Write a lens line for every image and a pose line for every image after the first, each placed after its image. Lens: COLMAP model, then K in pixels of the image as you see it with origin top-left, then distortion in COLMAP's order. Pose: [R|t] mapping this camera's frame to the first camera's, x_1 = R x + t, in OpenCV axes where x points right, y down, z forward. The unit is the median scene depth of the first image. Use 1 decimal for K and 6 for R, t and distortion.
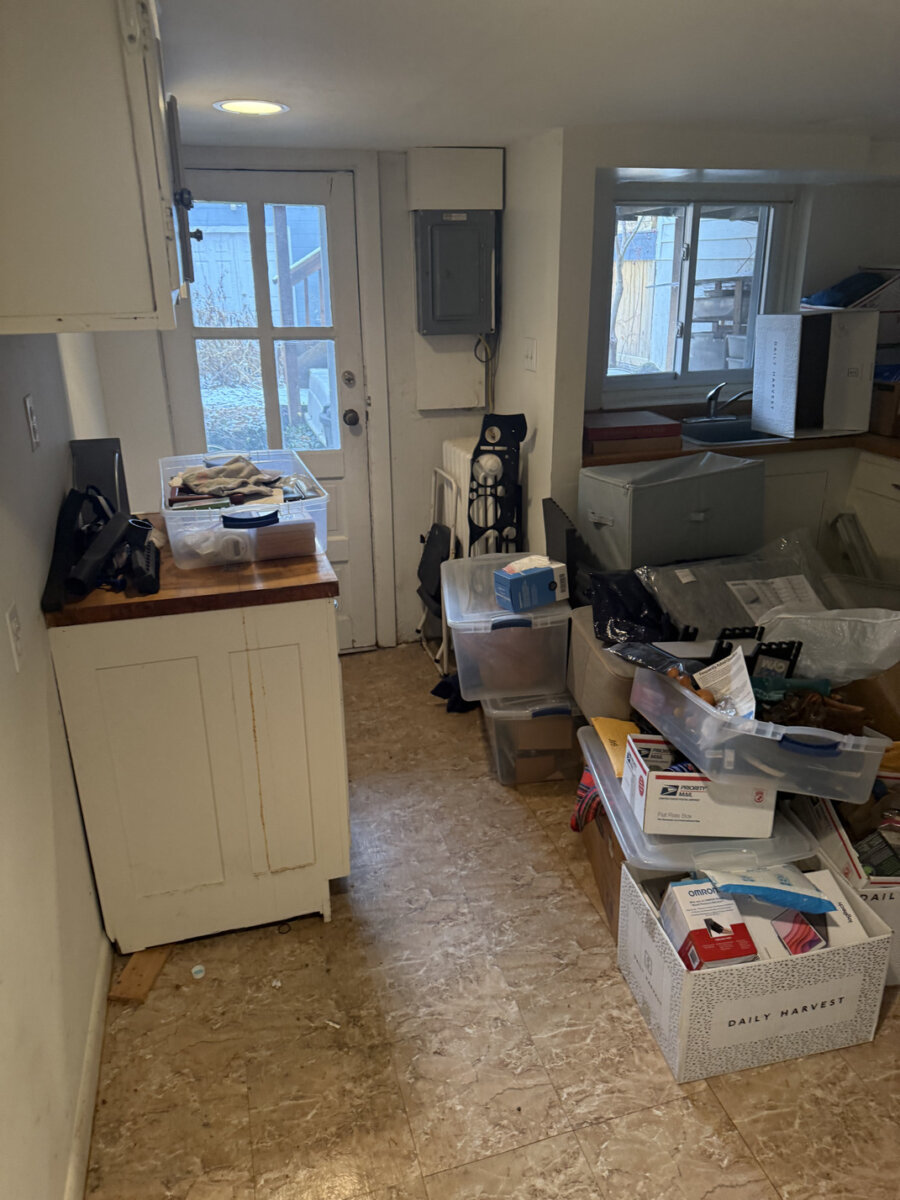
lens RADIAL K [[846.5, 0, 450.0], [0, 846.5, 600.0], [0, 0, 1]] dist [0.199881, -0.445626]
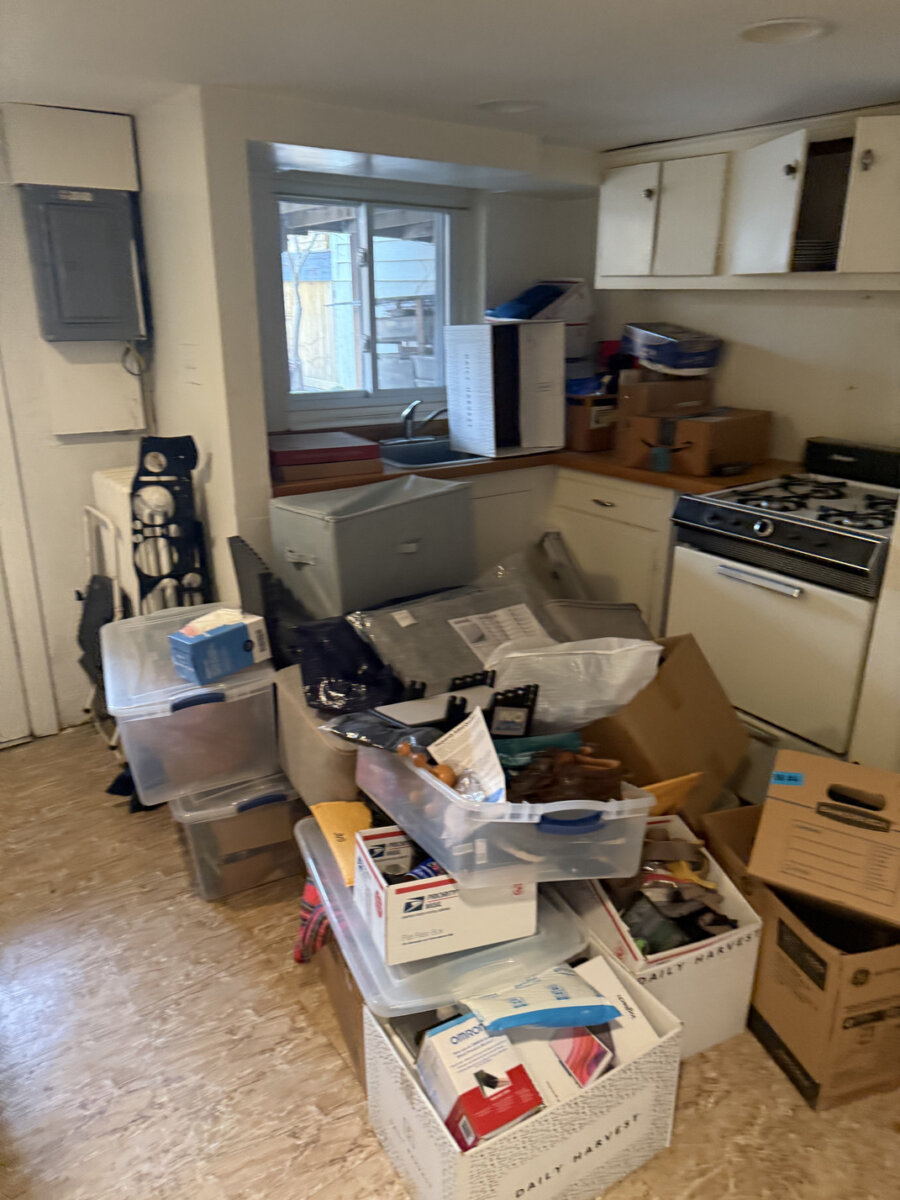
lens RADIAL K [[847.7, 0, 465.5], [0, 847.7, 597.2], [0, 0, 1]] dist [0.048846, -0.063162]
pose [[0.935414, -0.091225, 0.341583, 0.043100], [0.102570, 0.994609, -0.015259, -0.028908], [-0.338350, 0.049309, 0.939728, 0.175565]]
